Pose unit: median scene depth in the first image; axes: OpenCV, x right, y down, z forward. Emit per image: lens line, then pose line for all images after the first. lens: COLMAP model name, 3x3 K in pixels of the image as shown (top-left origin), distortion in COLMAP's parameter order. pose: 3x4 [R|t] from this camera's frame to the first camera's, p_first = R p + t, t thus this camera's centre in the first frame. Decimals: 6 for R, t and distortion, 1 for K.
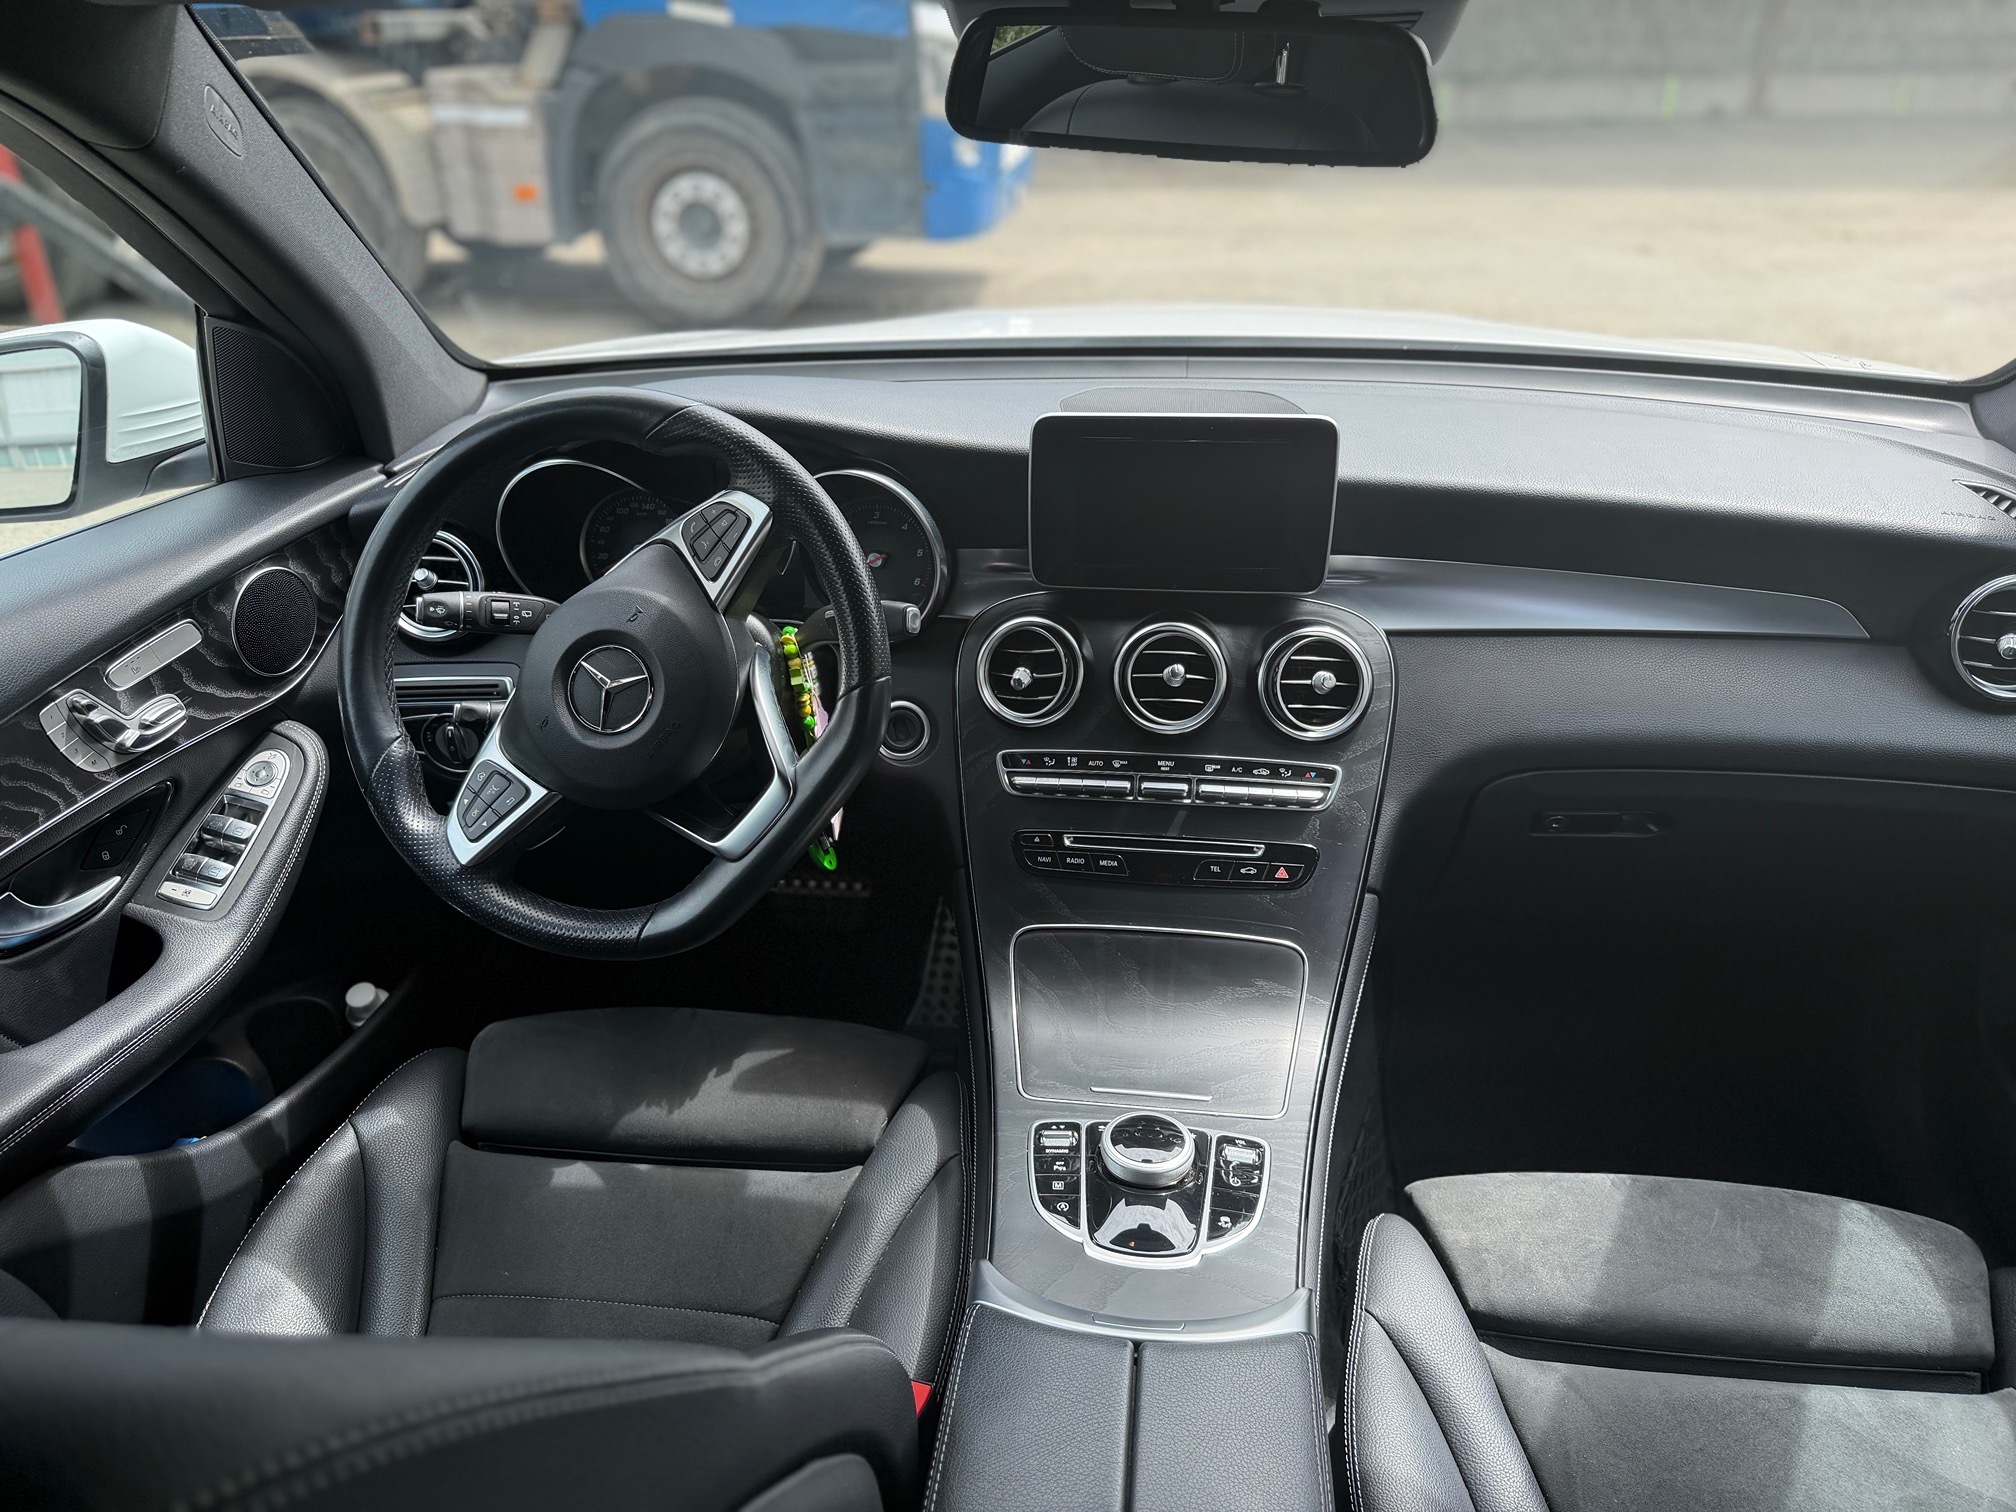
lens RADIAL K [[1433.7, 0, 990.7], [0, 1433.7, 739.6], [0, 0, 1]] dist [0.002629, -0.005091]
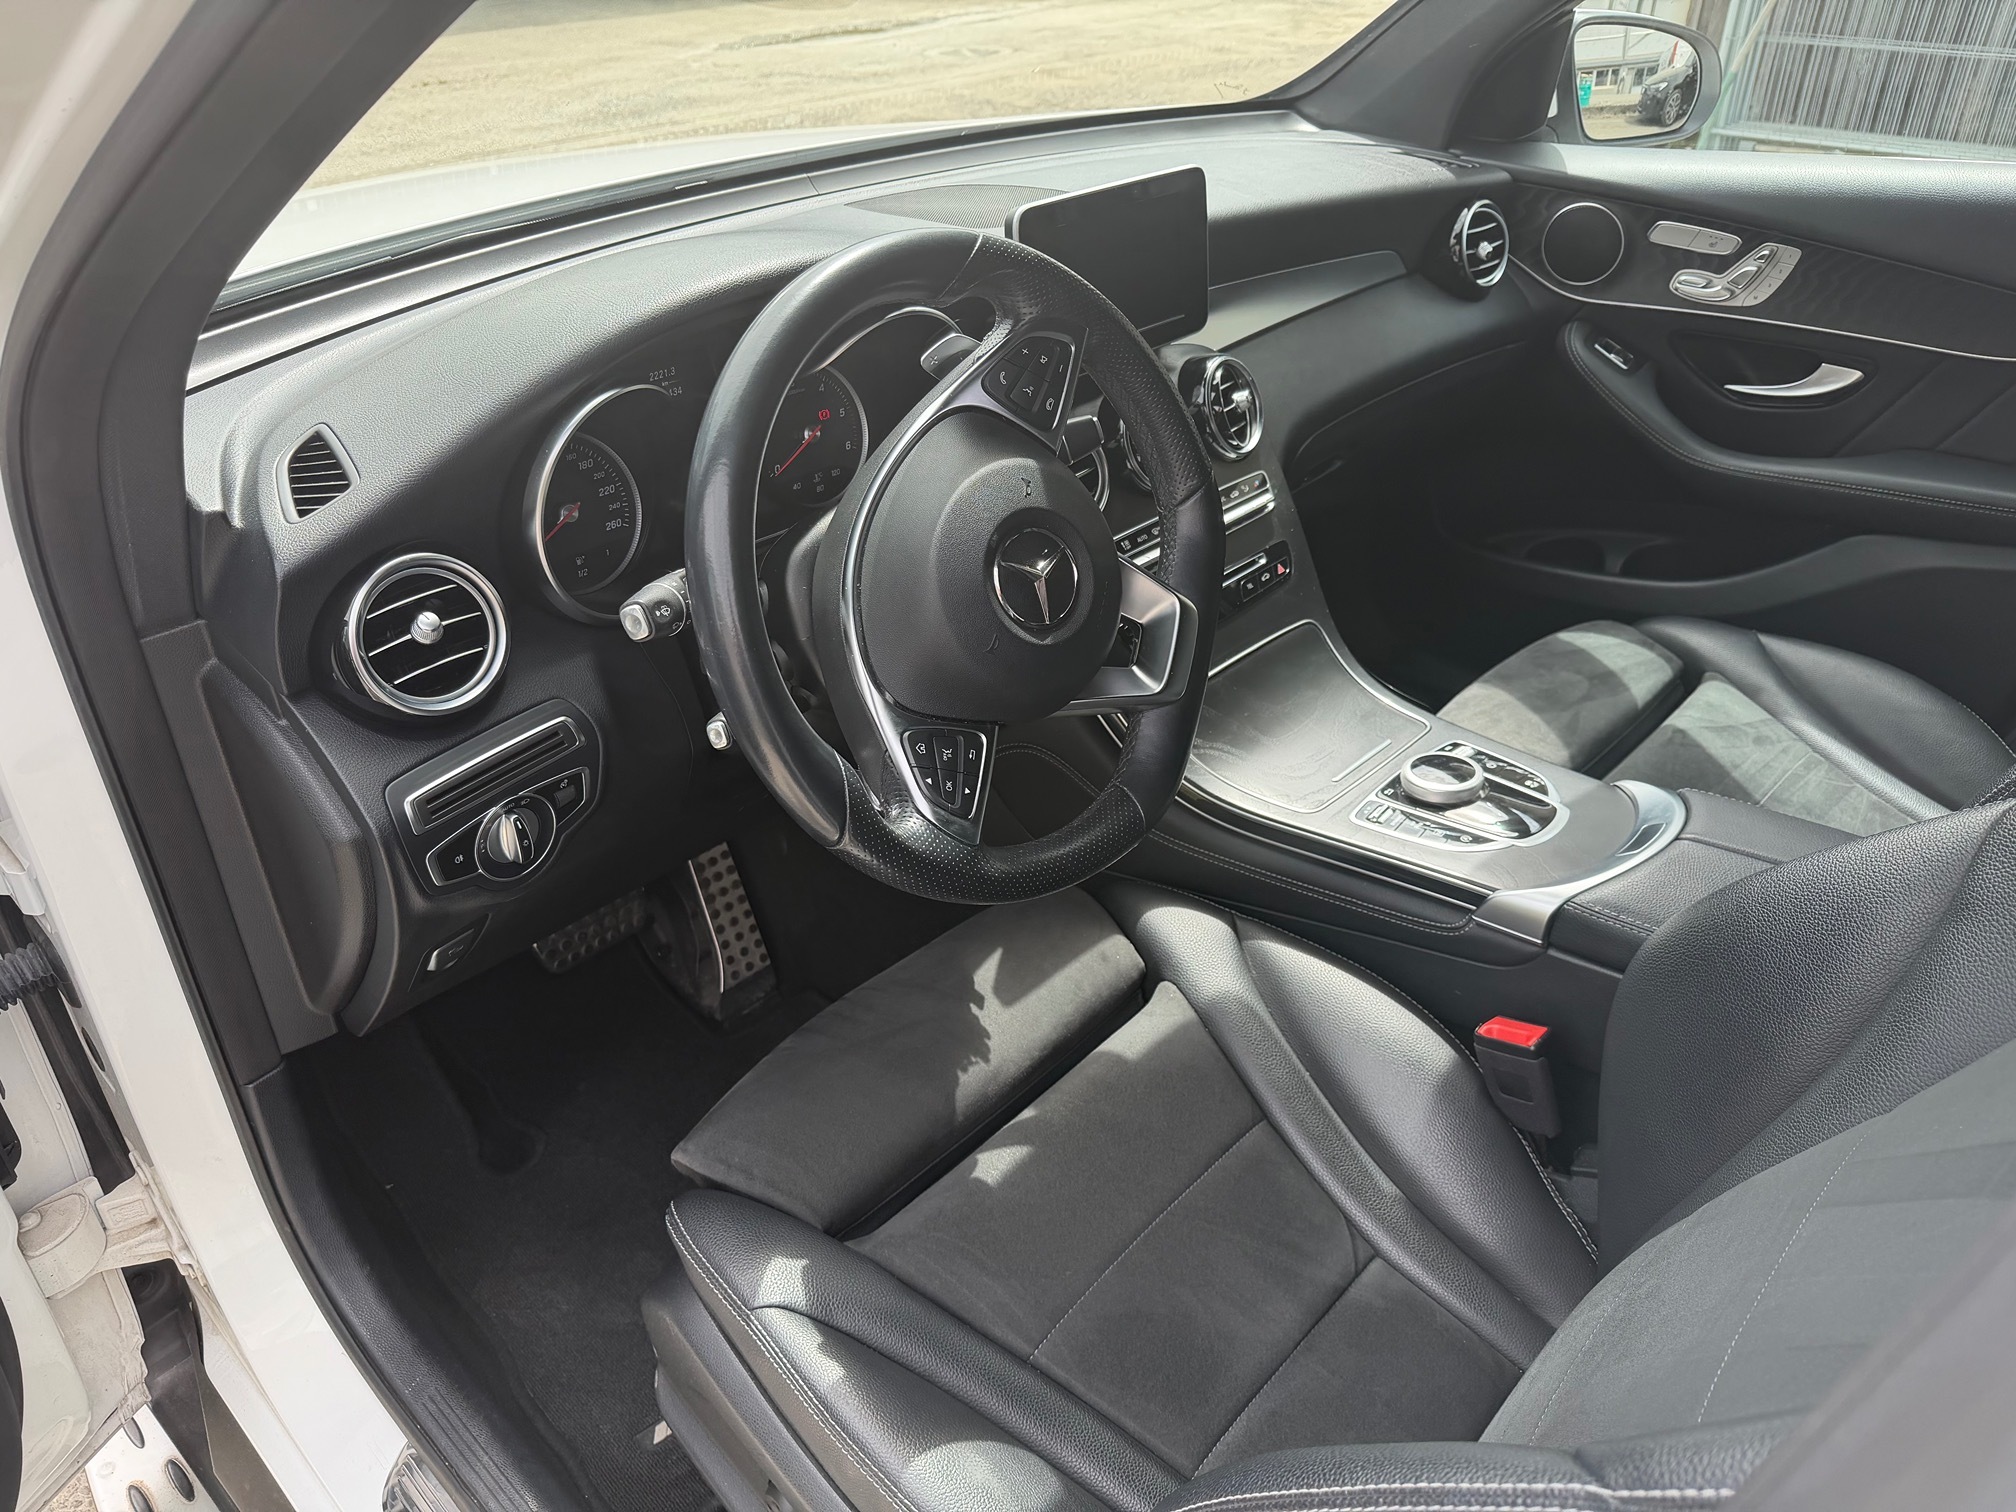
lens RADIAL K [[1415.4, 0, 1011.0], [0, 1415.4, 758.4], [0, 0, 1]] dist [0.041043, -0.063403]
pose [[0.602019, -0.431928, 0.671574, -0.733393], [0.360806, 0.897453, 0.253767, -0.133558], [-0.712315, 0.089535, 0.696126, 0.347338]]
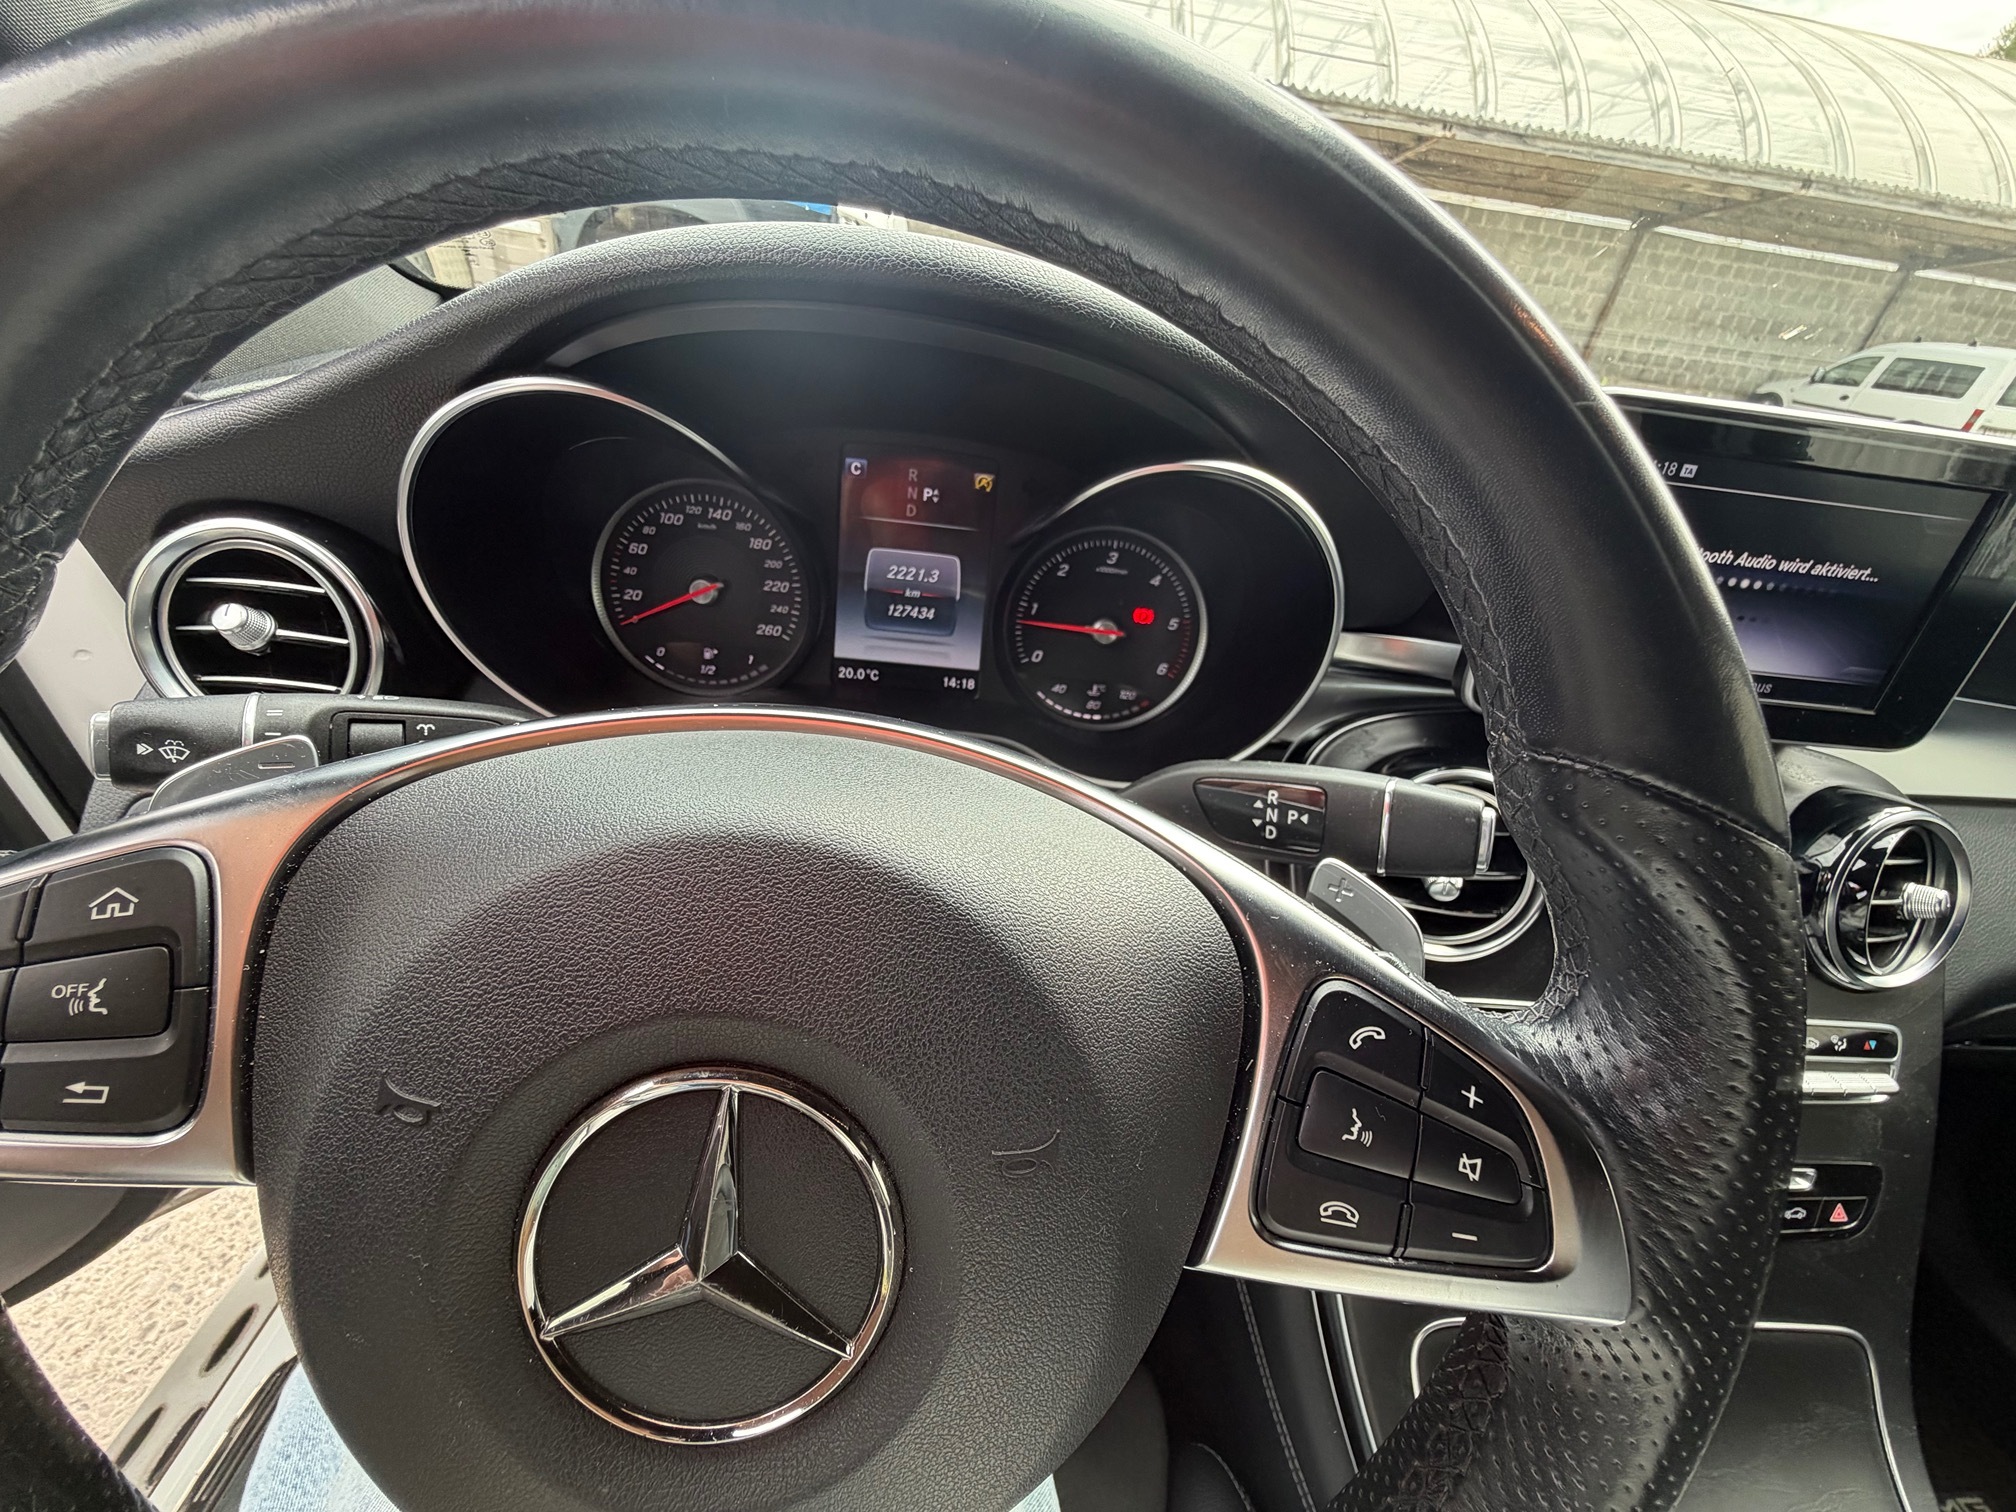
lens RADIAL K [[829.4, 0, 1008.0], [0, 829.4, 756.0], [0, 0, 1]] dist [0.000307, -0.000157]
pose [[0.977846, 0.026980, 0.207580, -0.211297], [-0.045391, 0.995393, 0.084448, -0.109313], [-0.204346, -0.091999, 0.974566, 0.707410]]
